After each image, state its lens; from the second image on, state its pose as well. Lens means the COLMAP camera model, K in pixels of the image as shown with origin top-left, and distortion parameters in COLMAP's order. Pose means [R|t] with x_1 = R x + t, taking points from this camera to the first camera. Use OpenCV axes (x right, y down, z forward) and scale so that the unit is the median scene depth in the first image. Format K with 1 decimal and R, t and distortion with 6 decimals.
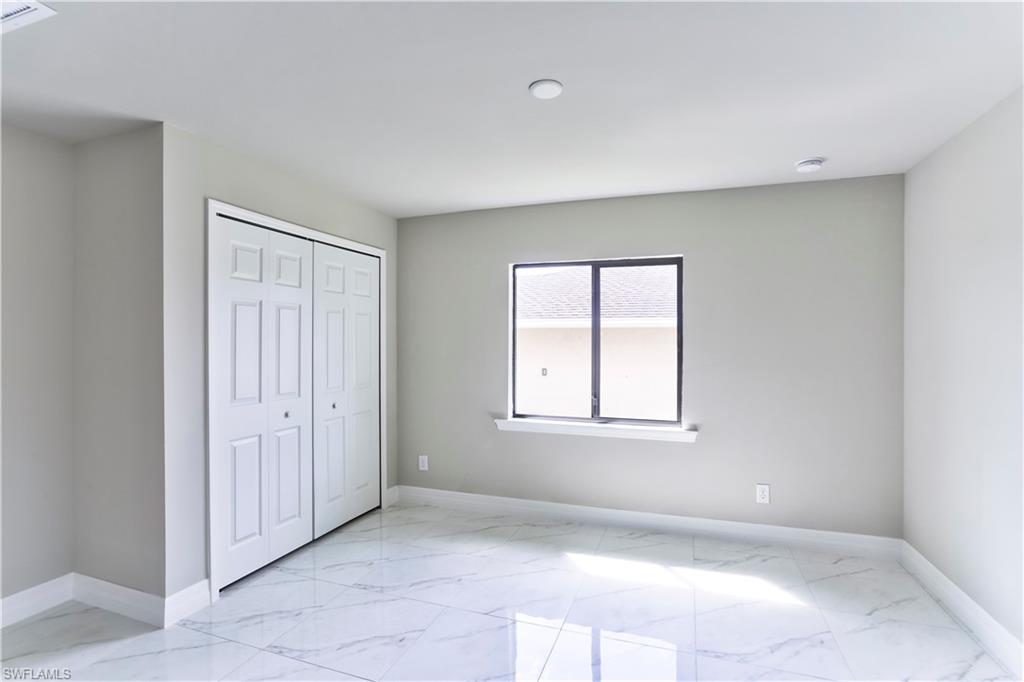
lens RADIAL K [[501.7, 0, 512.0], [0, 501.7, 341.0], [0, 0, 1]] dist [-0.043382, 0.018598]
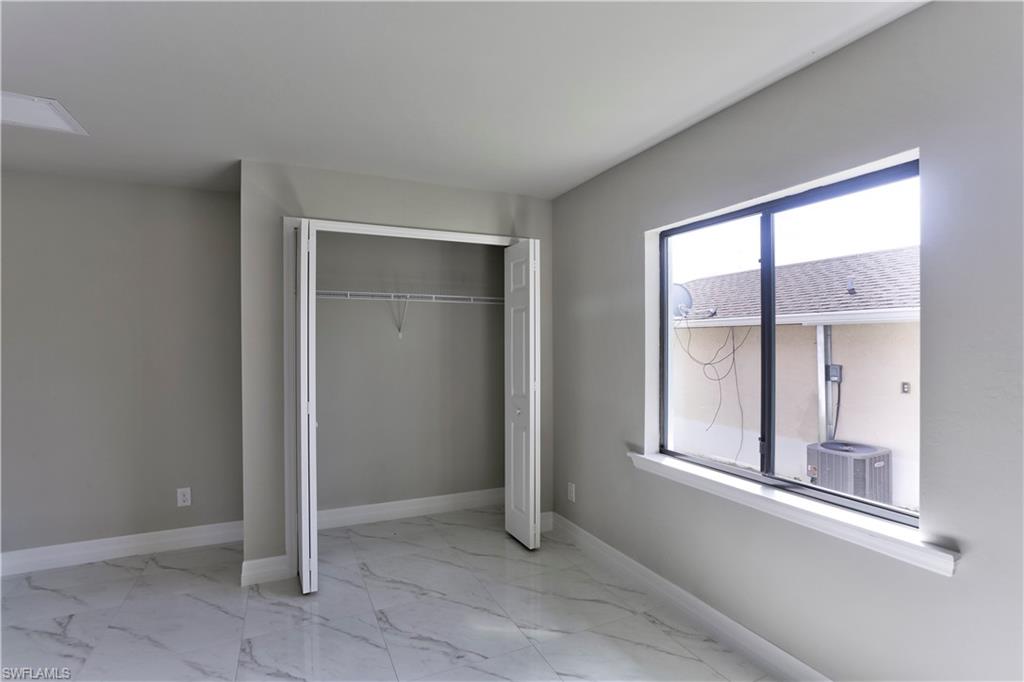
lens RADIAL K [[501.7, 0, 512.0], [0, 501.7, 341.0], [0, 0, 1]] dist [-0.043382, 0.018598]
pose [[0.703958, 0.001033, -0.710241, 0.364400], [0.000432, 0.999998, 0.001882, -0.003966], [0.710241, -0.001631, 0.703956, 0.389724]]
